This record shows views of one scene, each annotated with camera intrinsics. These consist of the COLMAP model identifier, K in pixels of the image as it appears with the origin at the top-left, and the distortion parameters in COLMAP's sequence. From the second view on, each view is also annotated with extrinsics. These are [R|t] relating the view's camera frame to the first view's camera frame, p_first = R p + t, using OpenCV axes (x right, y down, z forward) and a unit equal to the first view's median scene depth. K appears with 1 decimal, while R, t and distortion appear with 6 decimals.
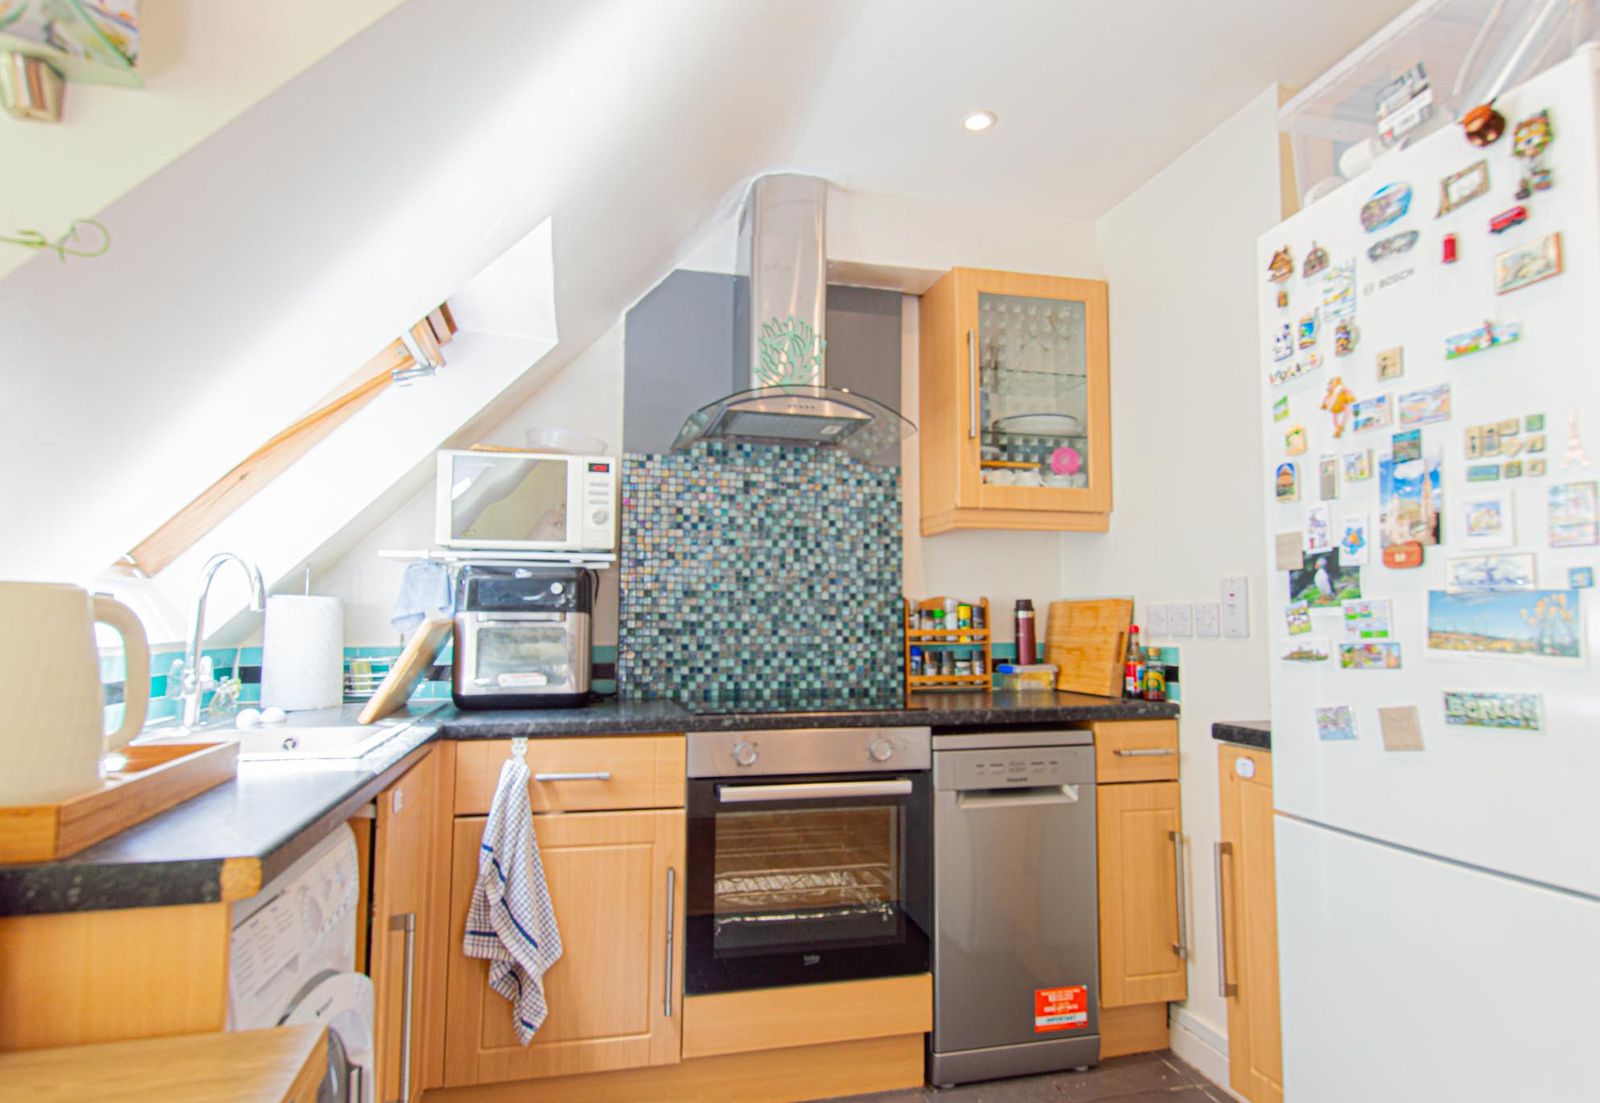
lens RADIAL K [[882.4, 0, 793.4], [0, 882.4, 566.5], [0, 0, 1]] dist [0.004082, 0.000707]
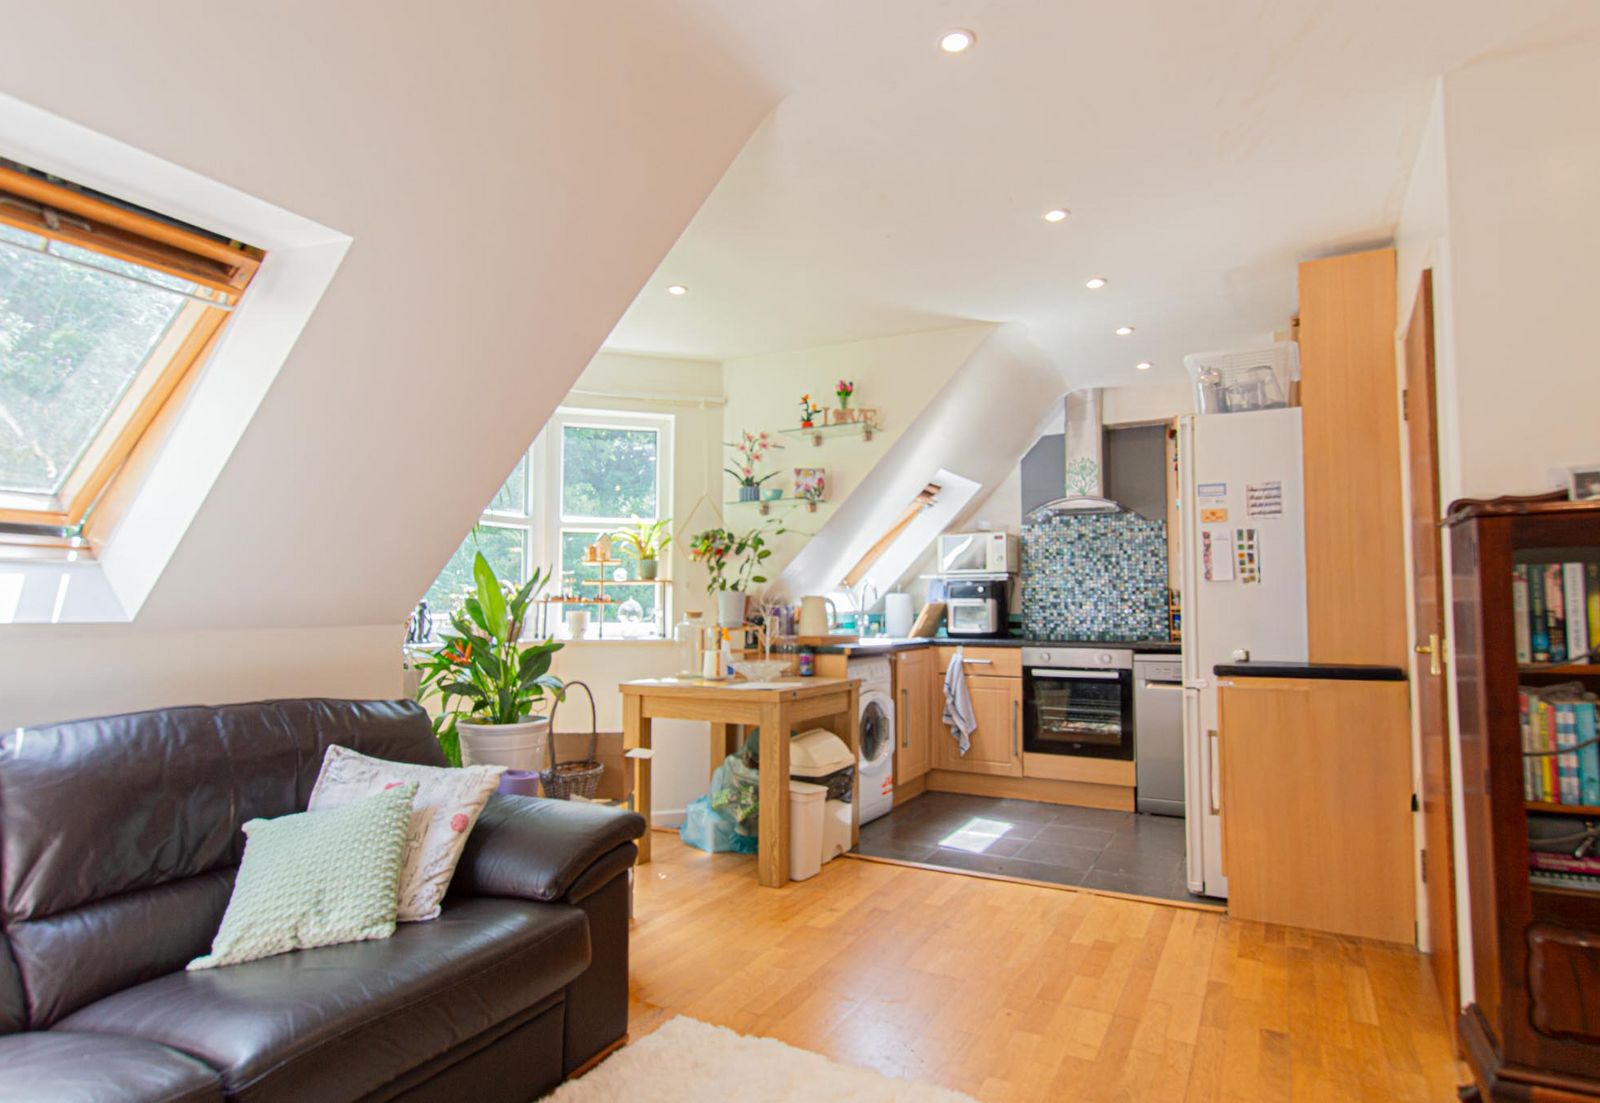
lens RADIAL K [[882.4, 0, 793.4], [0, 882.4, 566.5], [0, 0, 1]] dist [0.004082, 0.000707]
pose [[0.727618, -0.034742, -0.685102, 0.992311], [0.049648, 0.998765, 0.002080, -0.066895], [0.684183, -0.035527, 0.728444, -1.093446]]
